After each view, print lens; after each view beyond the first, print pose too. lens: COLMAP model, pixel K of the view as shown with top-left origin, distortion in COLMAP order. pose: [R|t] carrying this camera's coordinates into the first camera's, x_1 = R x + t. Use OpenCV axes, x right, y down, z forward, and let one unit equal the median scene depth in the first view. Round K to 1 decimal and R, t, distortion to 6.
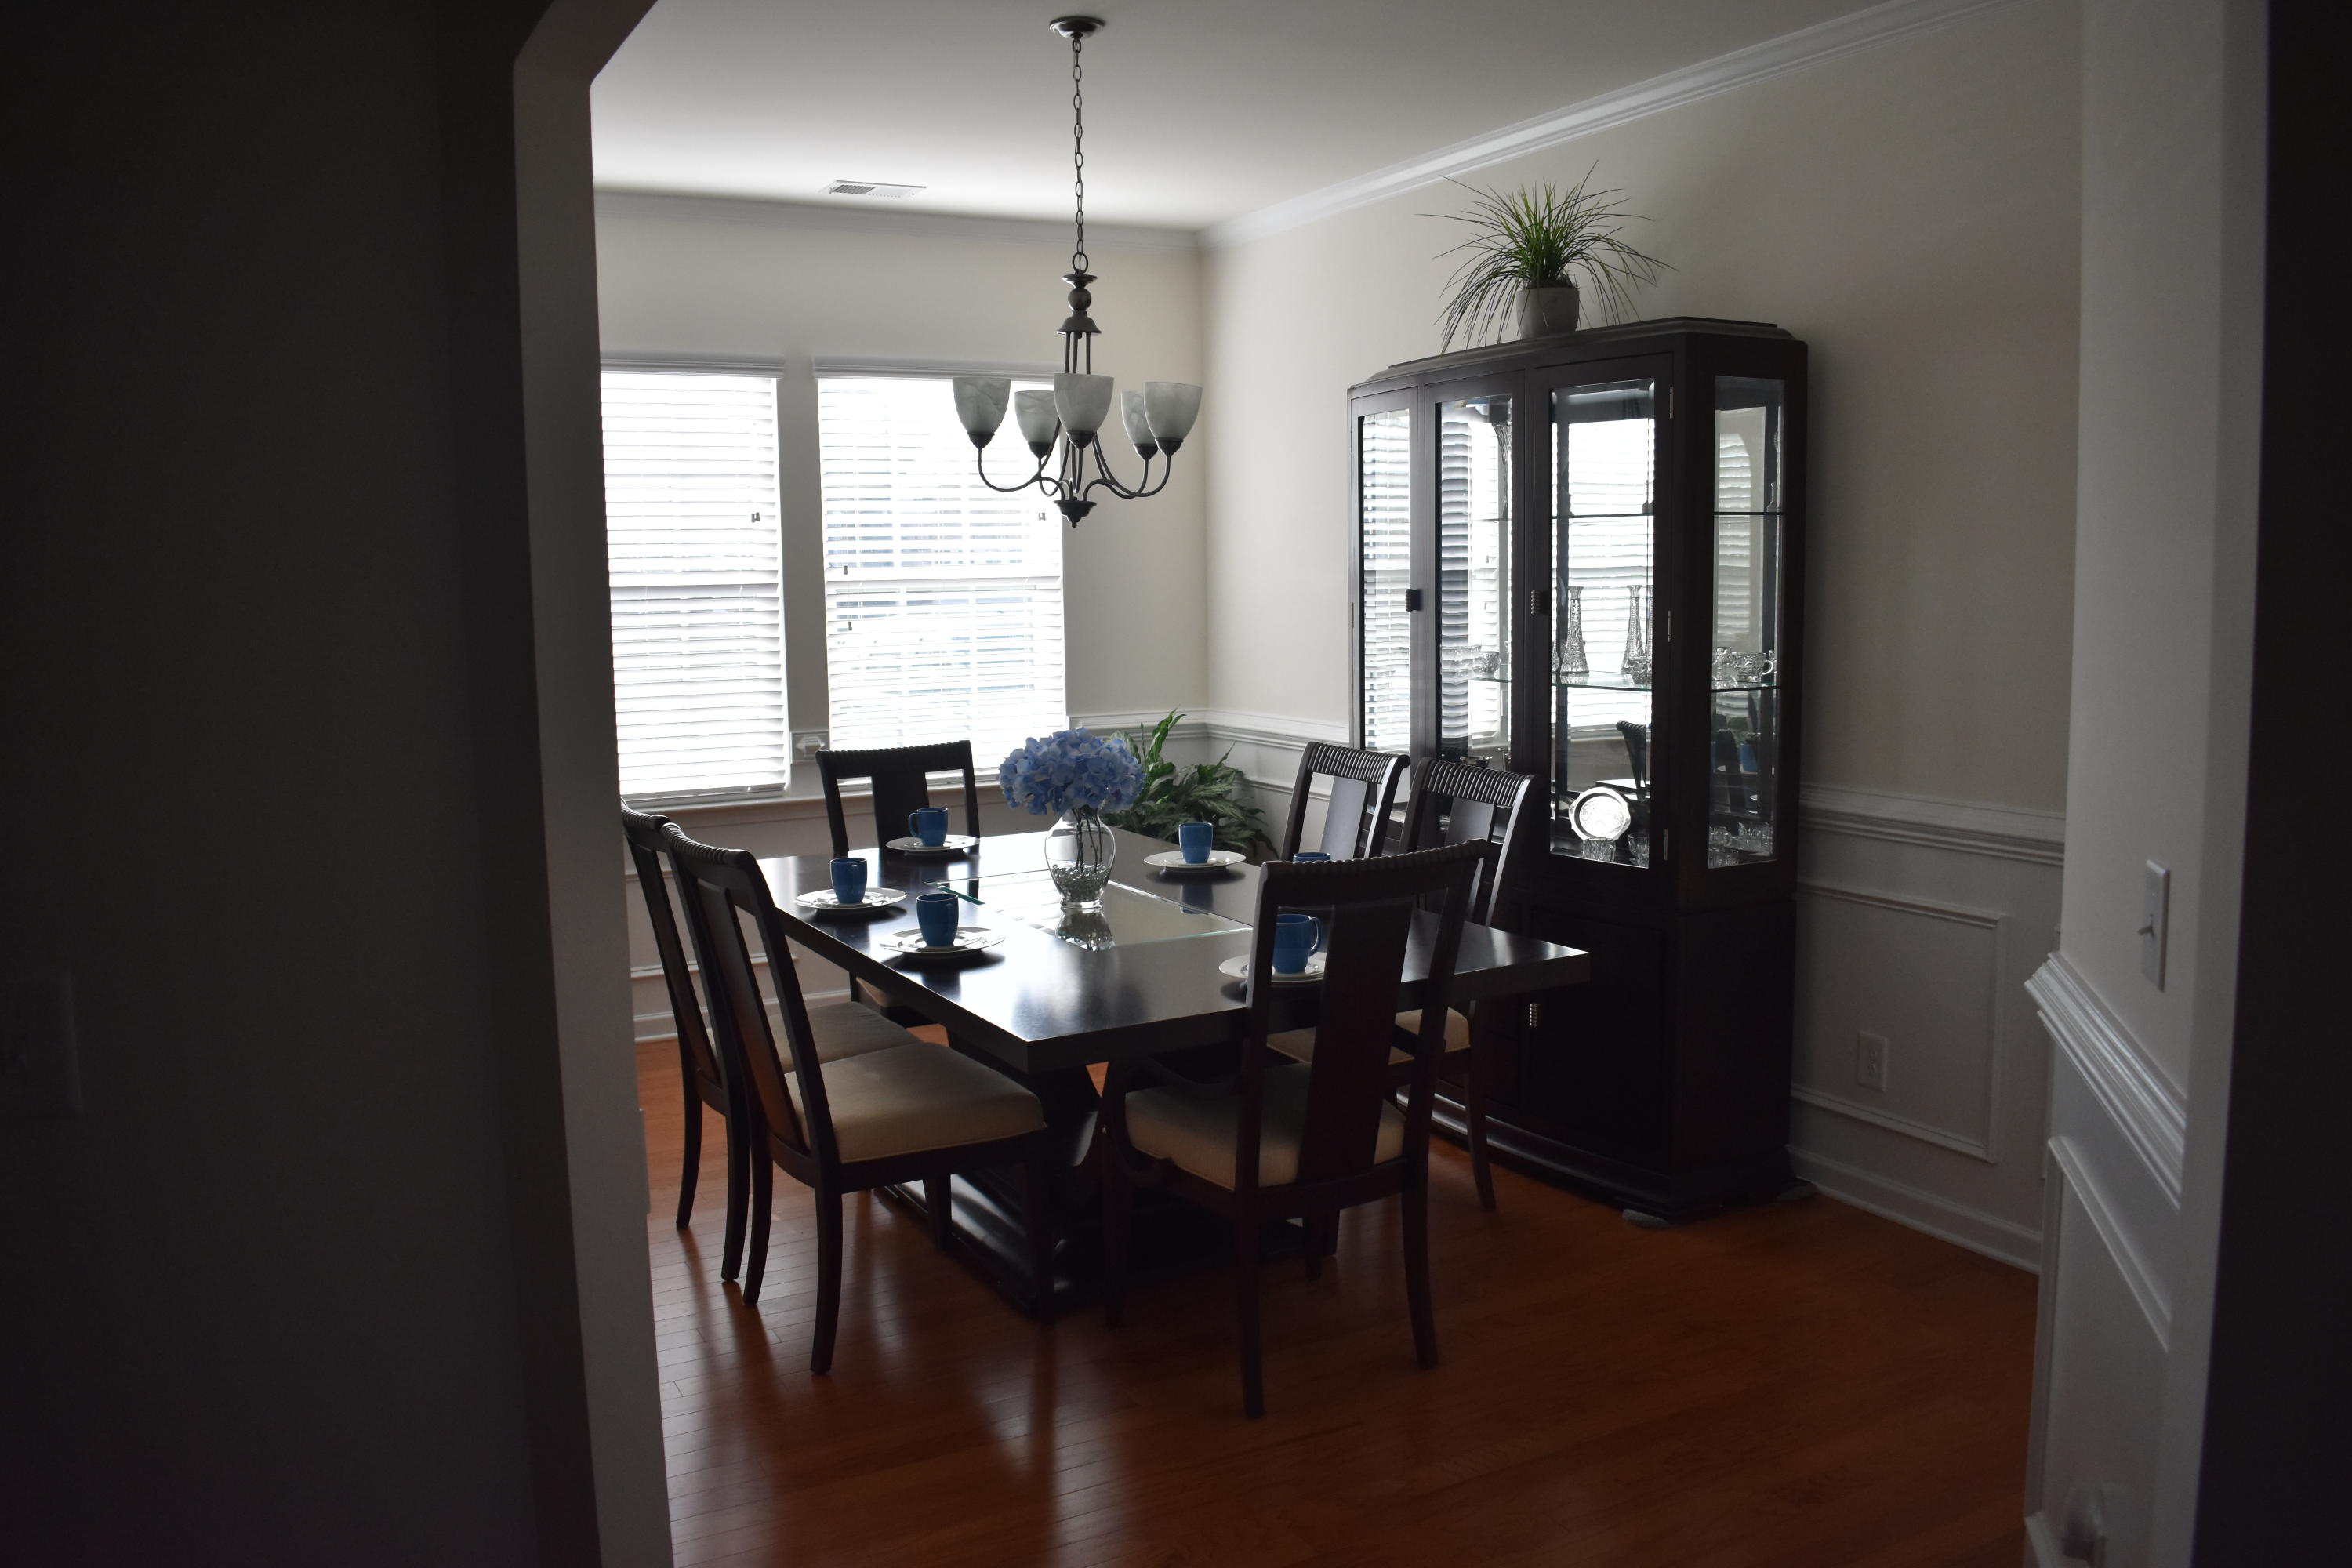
lens RADIAL K [[1852.5, 0, 1176.0], [0, 1852.5, 784.0], [0, 0, 1]] dist [-0.000914, -0.000865]
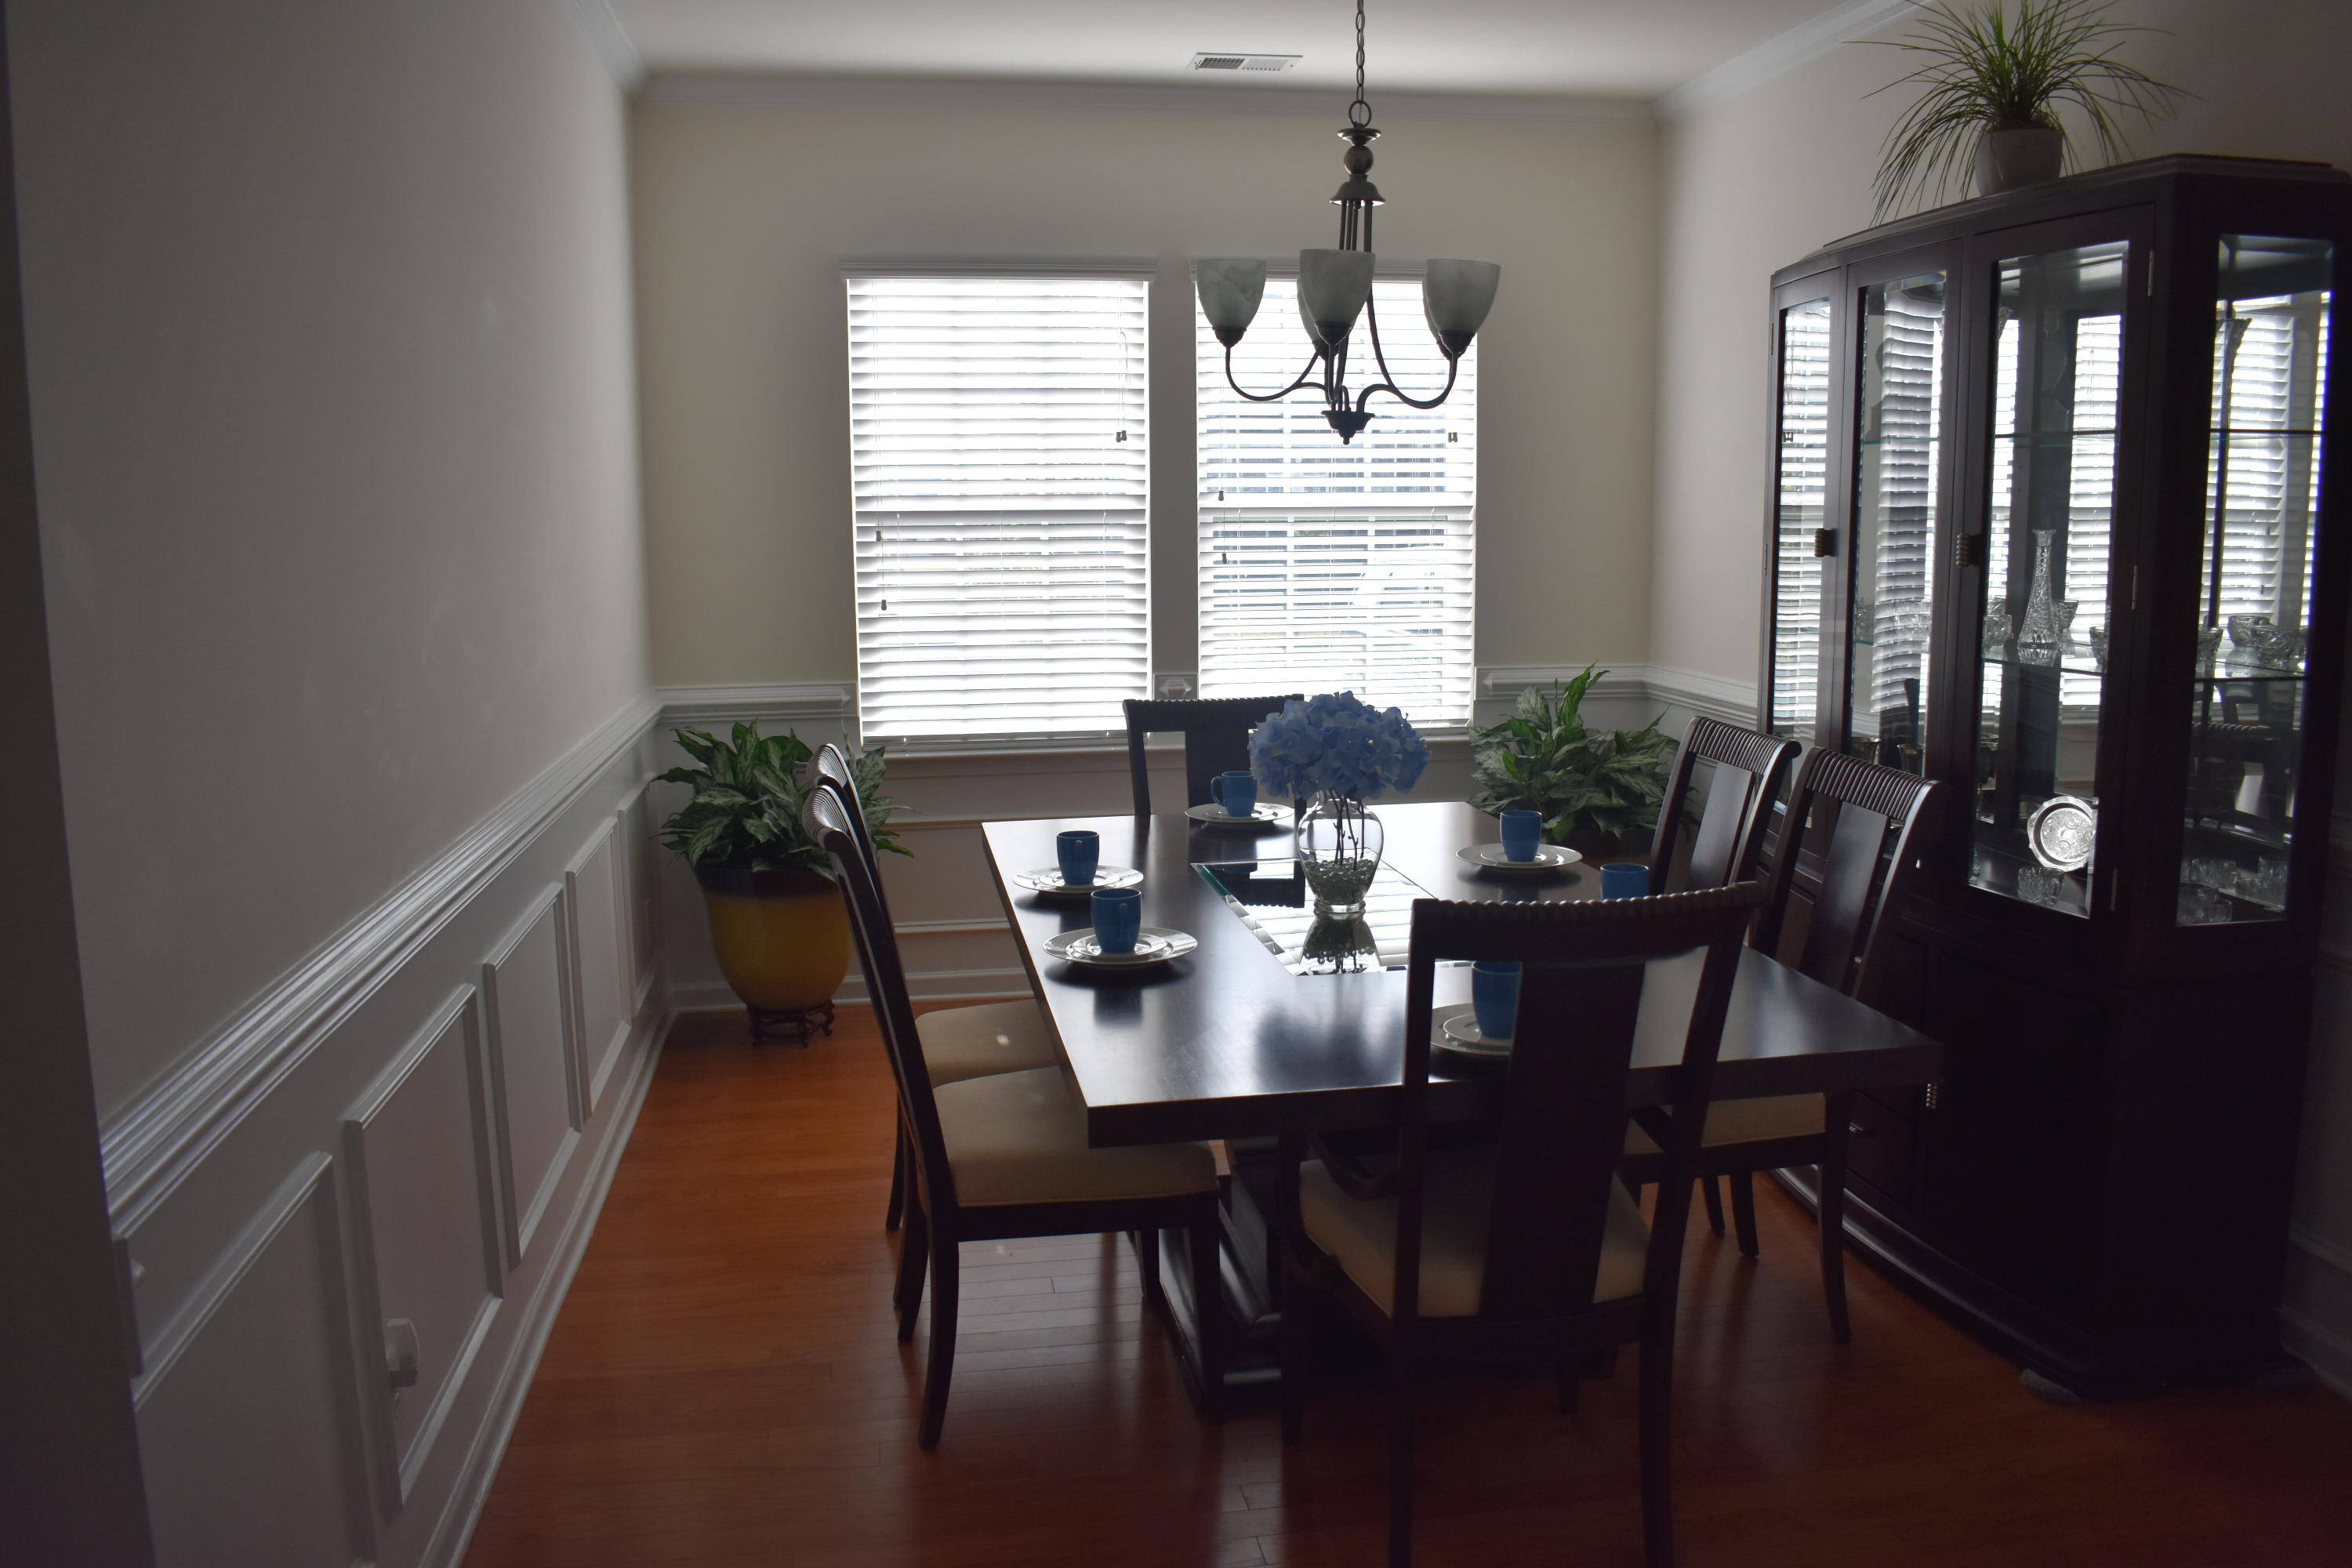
lens RADIAL K [[1876.4, 0, 1176.0], [0, 1876.4, 784.0], [0, 0, 1]] dist [-0.041512, -0.000389]
pose [[0.951245, 0.057585, -0.303013, 0.110175], [-0.046761, 0.997986, 0.042861, -0.018382], [0.304871, -0.026602, 0.952022, 0.162626]]
